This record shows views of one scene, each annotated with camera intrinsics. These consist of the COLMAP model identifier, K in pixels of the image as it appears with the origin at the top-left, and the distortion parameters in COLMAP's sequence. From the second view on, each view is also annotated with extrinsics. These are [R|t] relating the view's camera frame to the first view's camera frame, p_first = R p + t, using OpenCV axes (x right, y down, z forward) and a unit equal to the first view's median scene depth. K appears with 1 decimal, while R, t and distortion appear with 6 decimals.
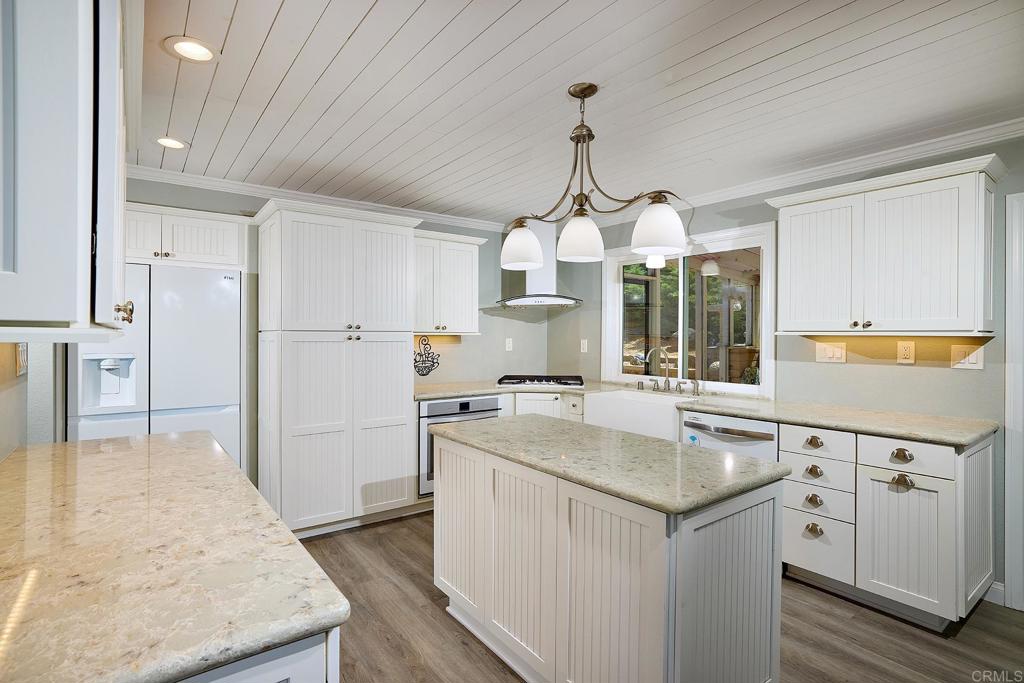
lens RADIAL K [[513.9, 0, 513.1], [0, 513.9, 341.9], [0, 0, 1]] dist [-0.011008, 0.002722]
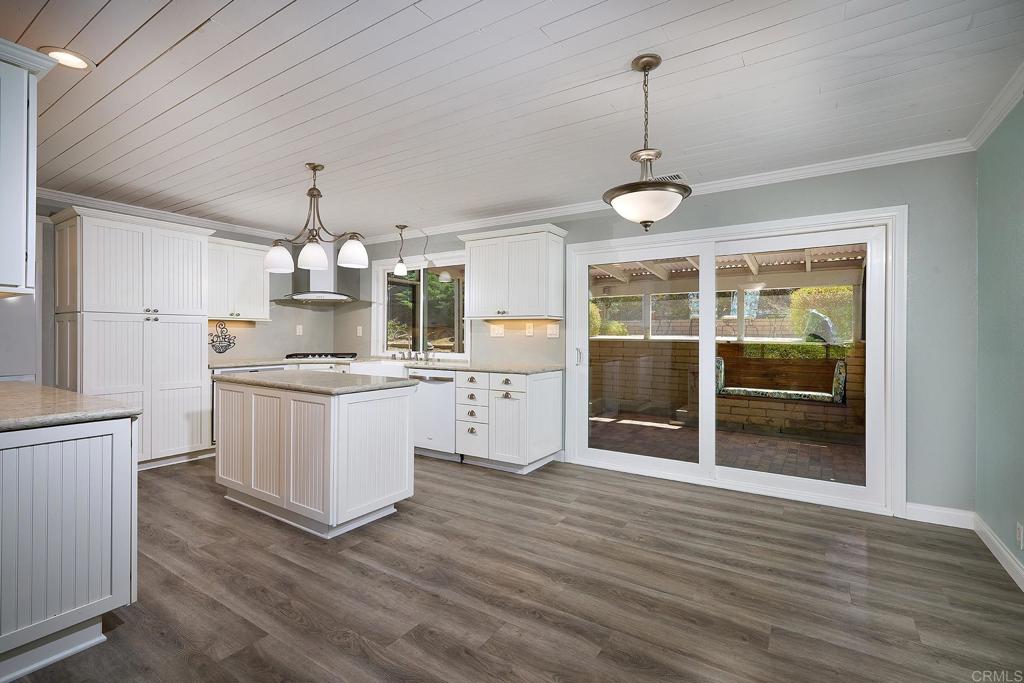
lens RADIAL K [[466.1, 0, 511.5], [0, 466.1, 337.5], [0, 0, 1]] dist [0.003723, -0.000471]
pose [[0.940575, -0.001703, 0.339581, 0.128409], [0.003637, 0.999981, -0.005059, 0.043578], [-0.339566, 0.005993, 0.940563, -0.373597]]
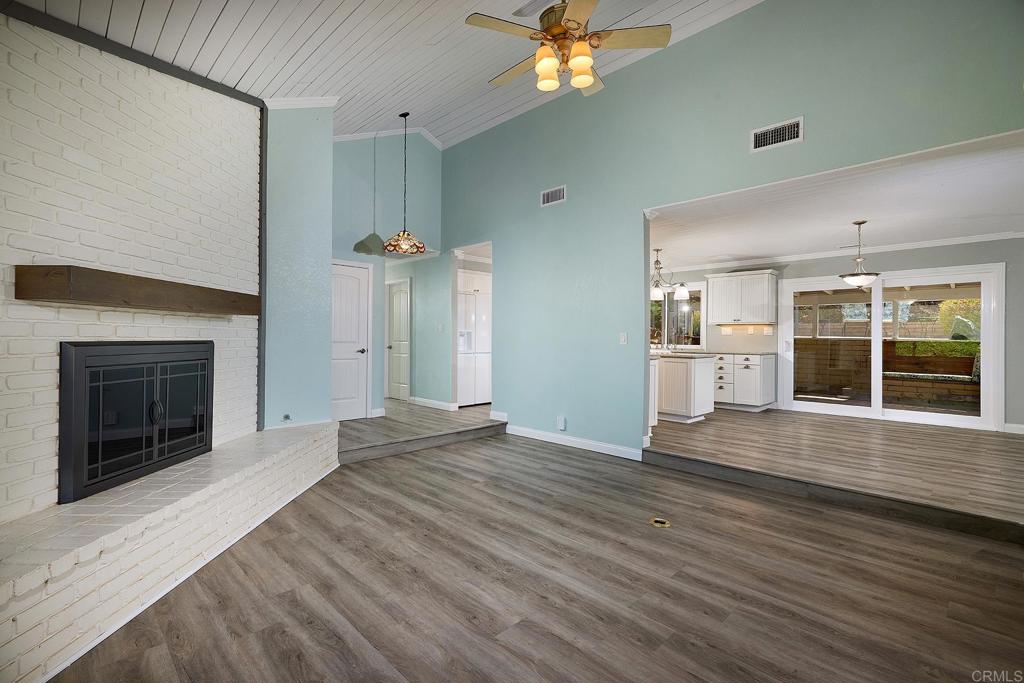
lens RADIAL K [[466.1, 0, 517.1], [0, 466.1, 338.6], [0, 0, 1]] dist [0.003723, -0.000471]
pose [[0.991205, 0.002140, 0.132317, -0.693894], [-0.000320, 0.999905, -0.013768, 0.081572], [-0.132334, 0.013605, 0.991112, -1.123075]]
